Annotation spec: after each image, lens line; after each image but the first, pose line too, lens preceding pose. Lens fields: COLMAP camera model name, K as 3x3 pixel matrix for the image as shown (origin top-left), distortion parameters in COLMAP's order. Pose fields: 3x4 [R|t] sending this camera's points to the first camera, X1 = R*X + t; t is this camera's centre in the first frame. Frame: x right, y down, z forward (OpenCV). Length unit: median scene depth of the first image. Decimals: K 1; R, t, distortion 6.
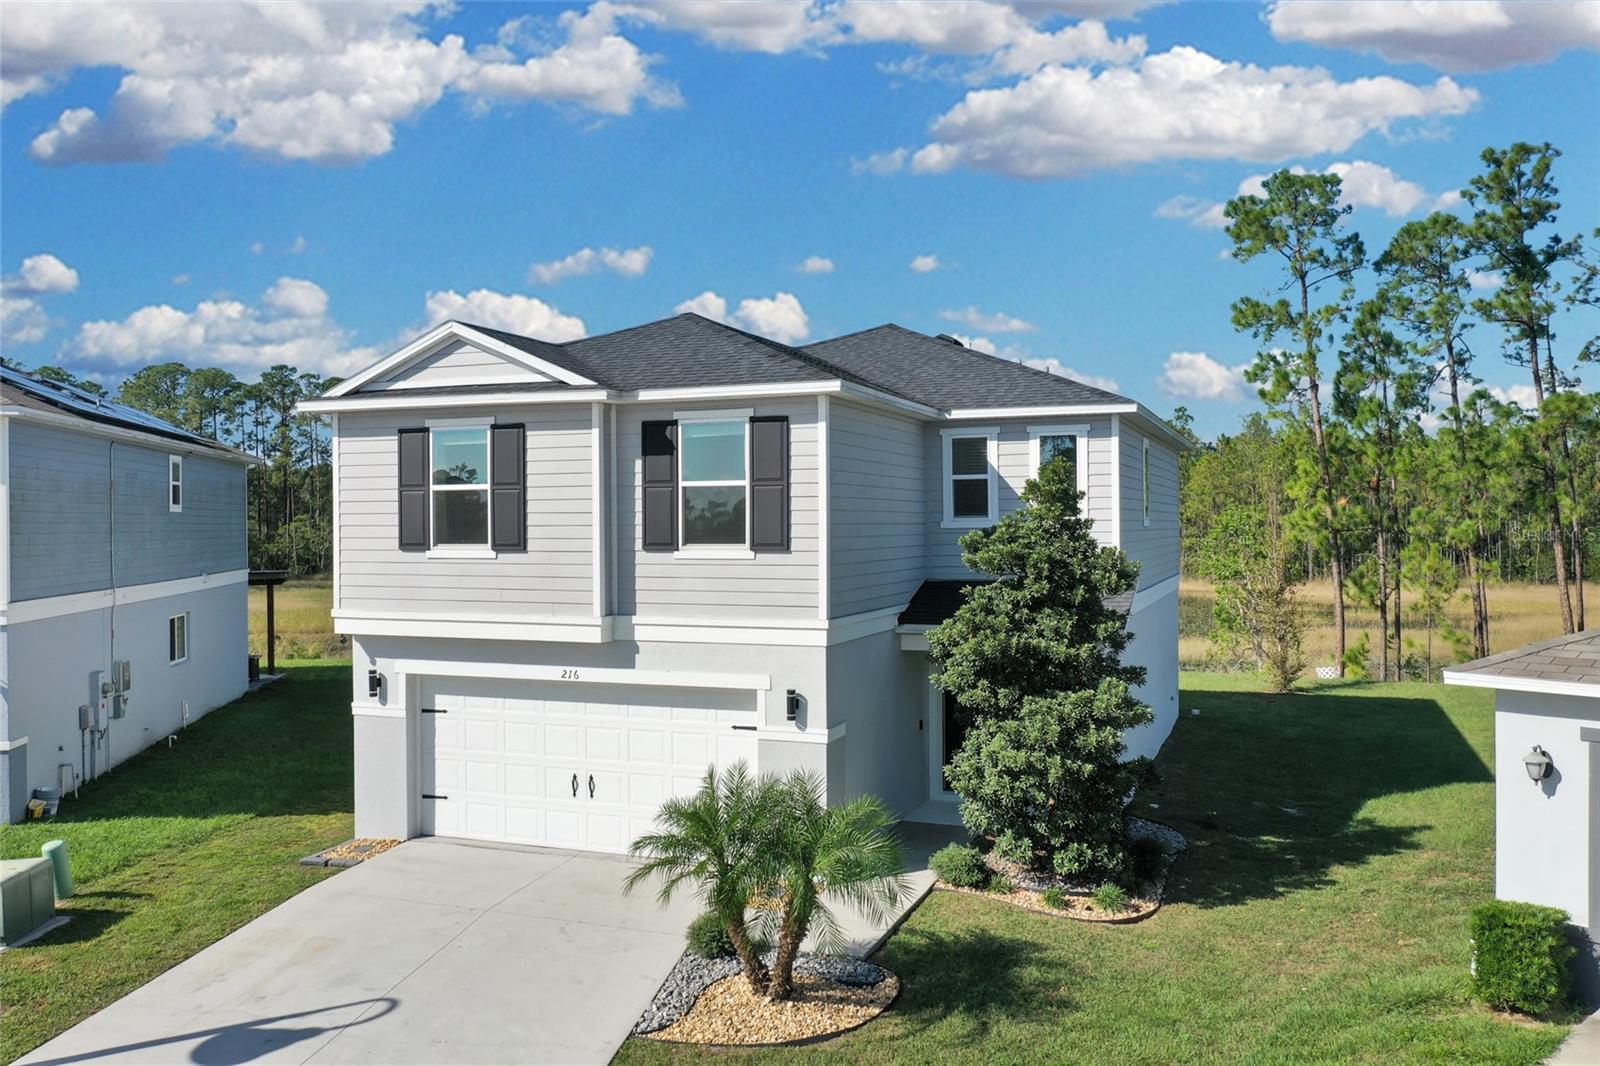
lens RADIAL K [[1262.6, 0, 802.0], [0, 1262.6, 544.2], [0, 0, 1]] dist [-0.007752, -0.001715]
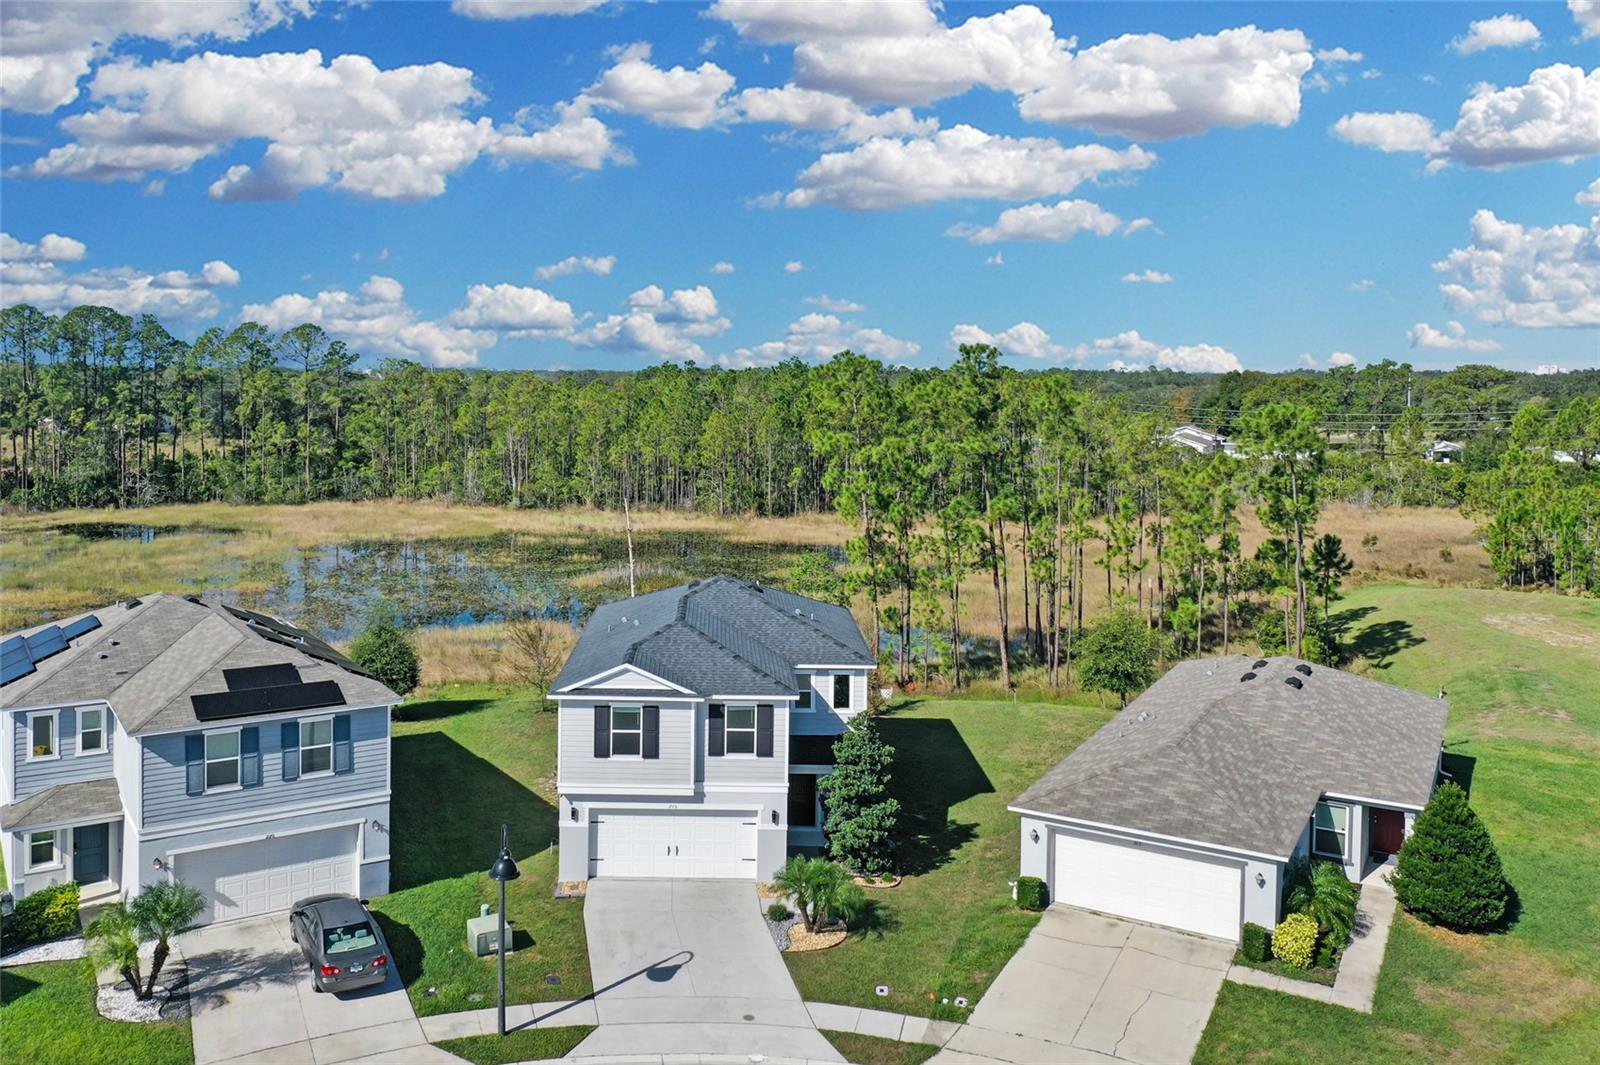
lens RADIAL K [[1310.1, 0, 686.8], [0, 1310.1, 450.1], [0, 0, 1]] dist [-0.005701, 0.001836]
pose [[0.942417, -0.008702, 0.334326, -0.993421], [-0.005129, 0.999168, 0.040465, -0.679157], [-0.334400, -0.039850, 0.941588, -1.331302]]
